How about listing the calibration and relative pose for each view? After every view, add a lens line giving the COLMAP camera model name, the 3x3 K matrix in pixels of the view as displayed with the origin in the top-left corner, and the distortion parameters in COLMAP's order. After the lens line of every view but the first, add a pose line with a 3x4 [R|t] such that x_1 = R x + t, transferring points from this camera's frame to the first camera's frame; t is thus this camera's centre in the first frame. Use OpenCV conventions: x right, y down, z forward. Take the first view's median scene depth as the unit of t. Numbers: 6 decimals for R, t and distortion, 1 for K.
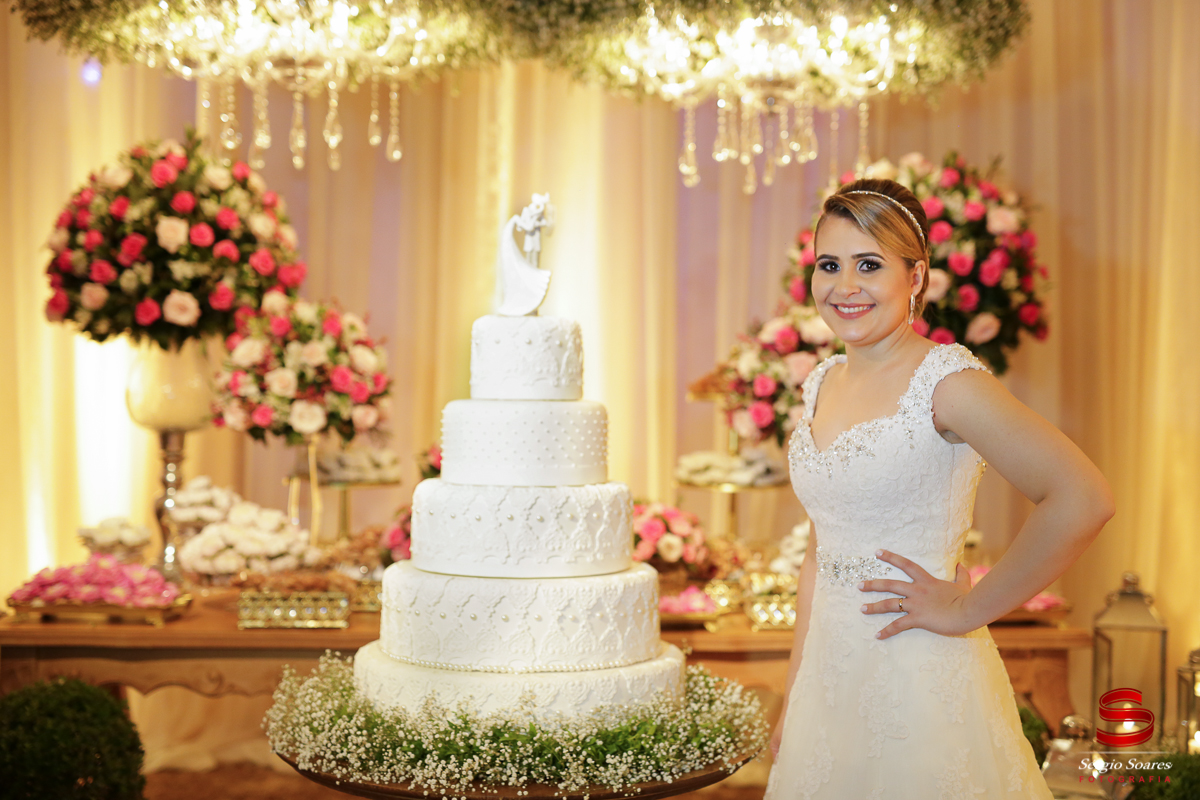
lens RADIAL K [[1735.6, 0, 603.4], [0, 1735.6, 399.8], [0, 0, 1]] dist [-0.002607, 0.000000]
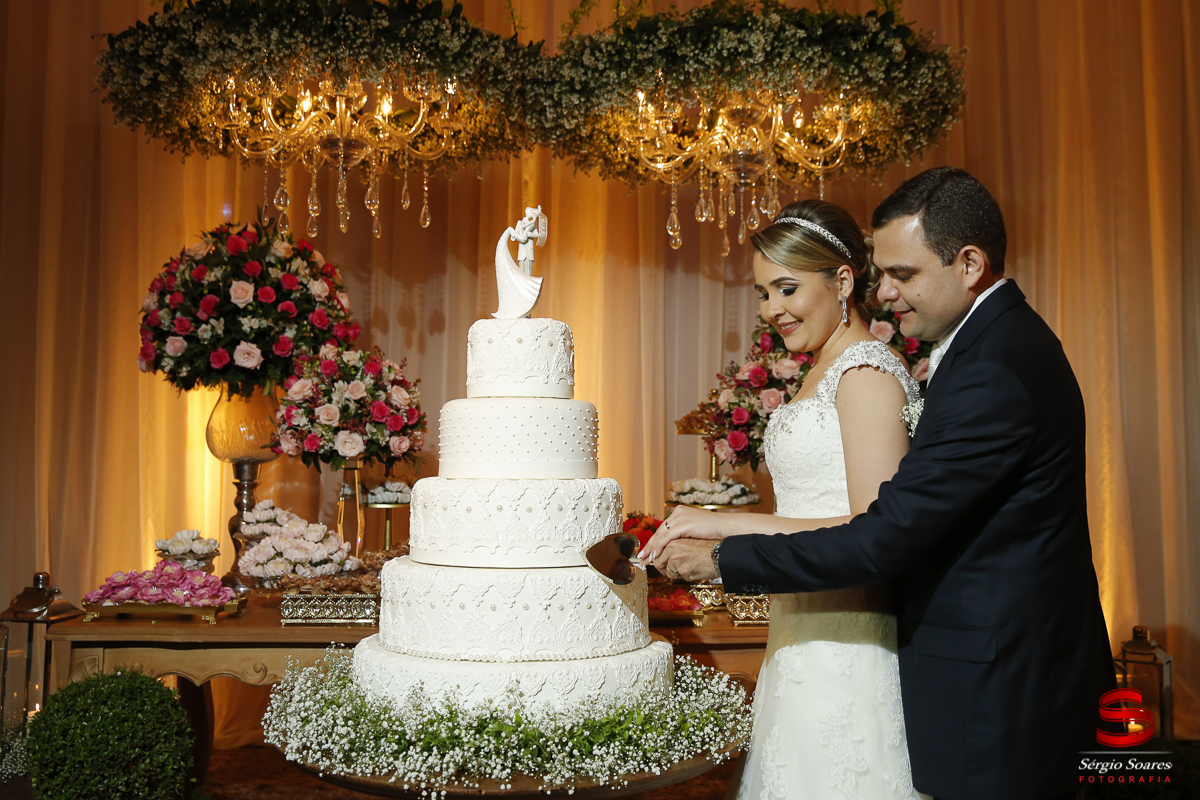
lens RADIAL K [[1205.4, 0, 593.3], [0, 1205.4, 401.4], [0, 0, 1]] dist [-0.004530, 0.000000]
pose [[0.999764, -0.006282, -0.020804, 0.011460], [0.004989, 0.998087, -0.061626, 0.034214], [0.021151, 0.061508, 0.997882, 0.202386]]
